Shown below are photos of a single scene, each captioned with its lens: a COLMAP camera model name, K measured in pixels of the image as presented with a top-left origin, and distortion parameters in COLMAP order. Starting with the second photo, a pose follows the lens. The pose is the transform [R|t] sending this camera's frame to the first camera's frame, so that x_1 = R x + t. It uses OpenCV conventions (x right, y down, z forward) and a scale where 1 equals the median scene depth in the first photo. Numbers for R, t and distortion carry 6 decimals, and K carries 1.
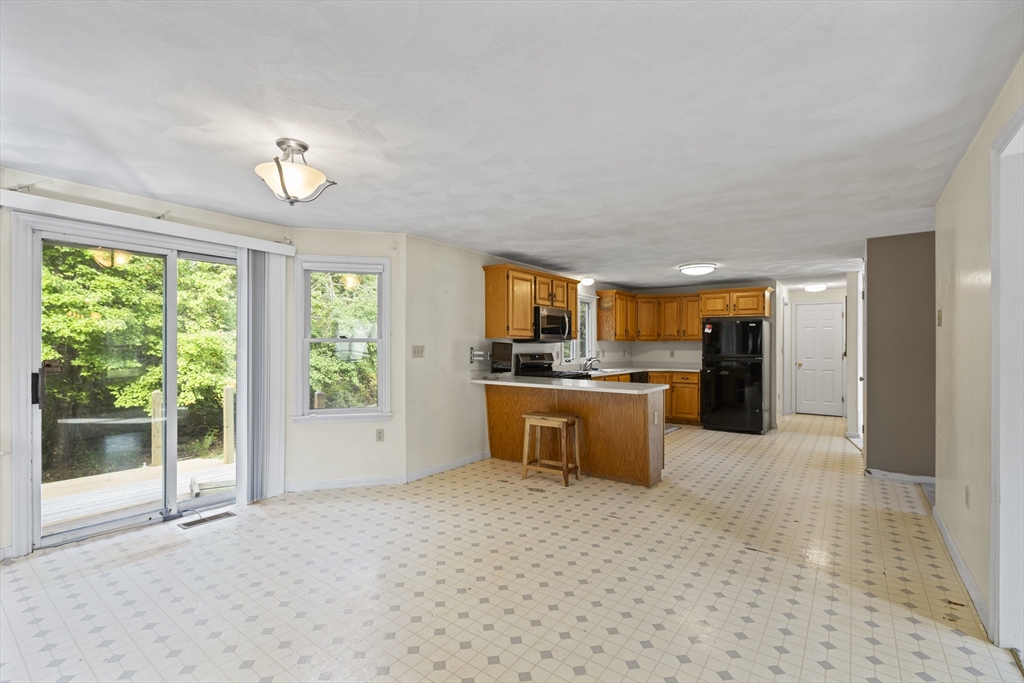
lens RADIAL K [[465.9, 0, 508.0], [0, 465.9, 346.0], [0, 0, 1]] dist [-0.010466, 0.003502]
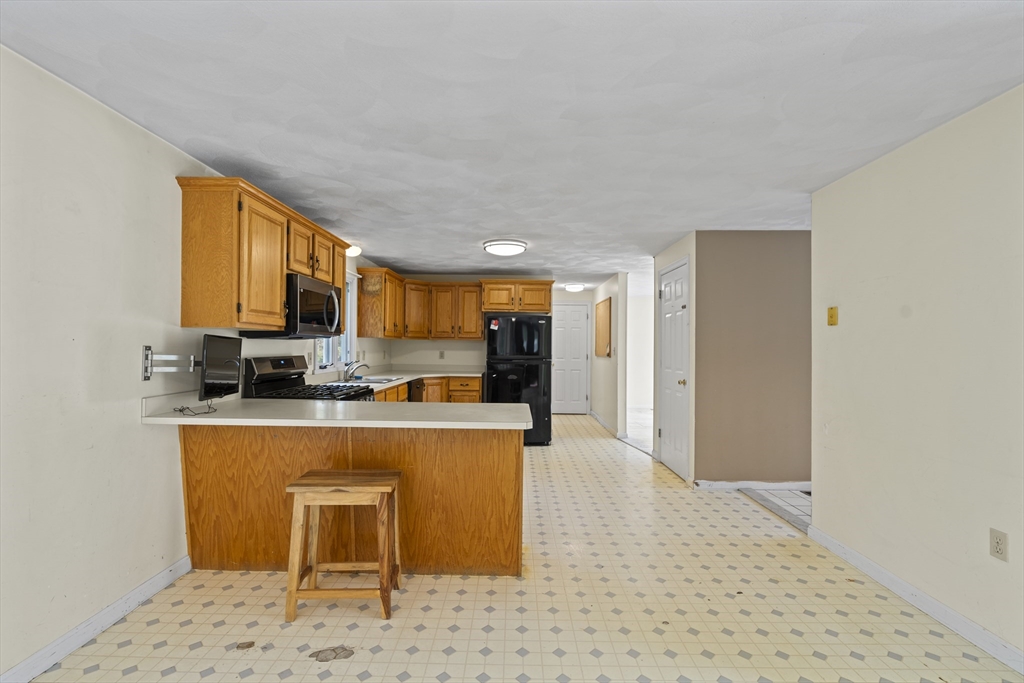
lens RADIAL K [[465.9, 0, 512.1], [0, 465.9, 342.5], [0, 0, 1]] dist [-0.010466, 0.003502]
pose [[0.806591, 0.010315, 0.591020, -0.054356], [-0.007248, 0.999945, -0.007561, 0.000504], [-0.591066, 0.001815, 0.806621, 0.395838]]
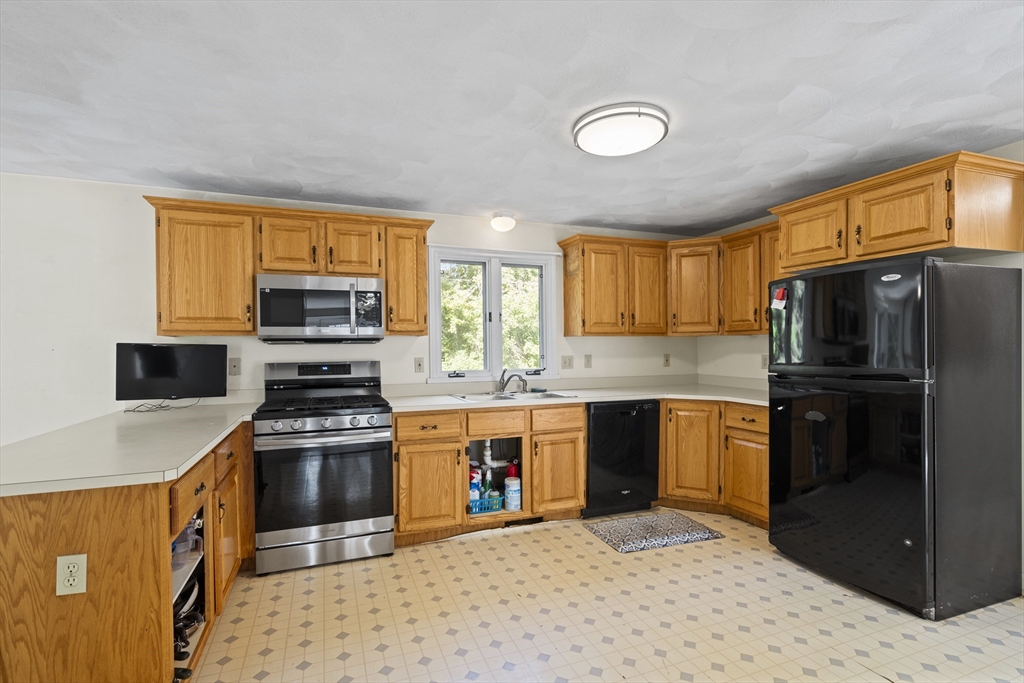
lens RADIAL K [[465.9, 0, 513.6], [0, 465.9, 351.9], [0, 0, 1]] dist [-0.010466, 0.003502]
pose [[0.843132, -0.005210, -0.537681, 0.595225], [0.010986, 0.999911, 0.007539, 0.002117], [0.537594, -0.012263, 0.843115, 0.721900]]
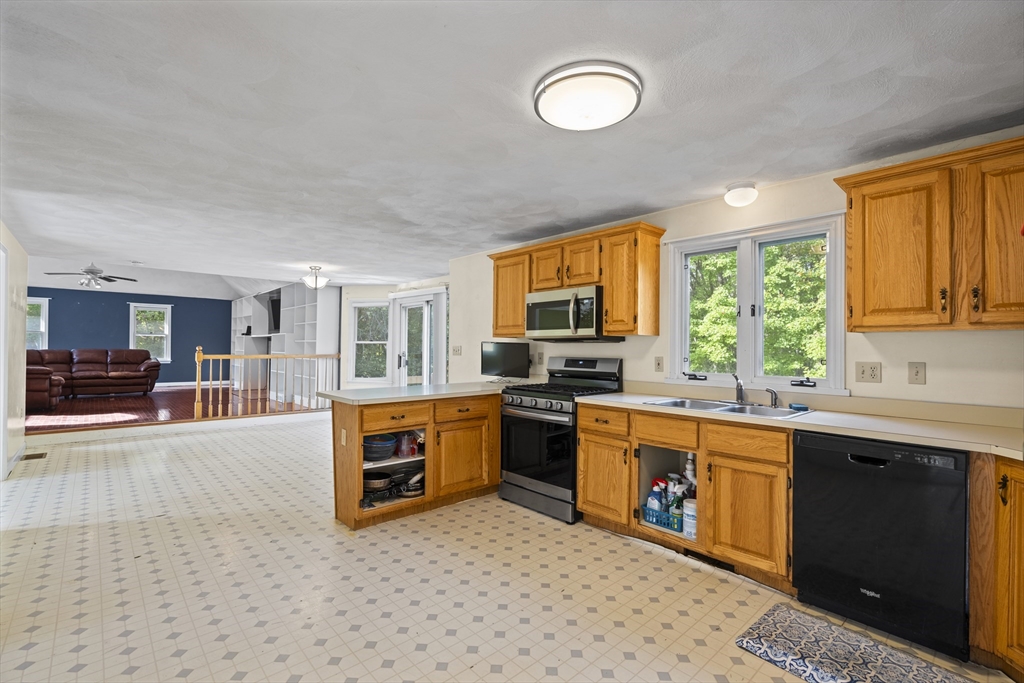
lens RADIAL K [[465.9, 0, 511.5], [0, 465.9, 341.6], [0, 0, 1]] dist [-0.010466, 0.003502]
pose [[-0.196471, -0.013060, -0.980423, 0.815131], [-0.005721, 0.999910, -0.012173, 0.001909], [0.980493, 0.003217, -0.196528, 1.134430]]
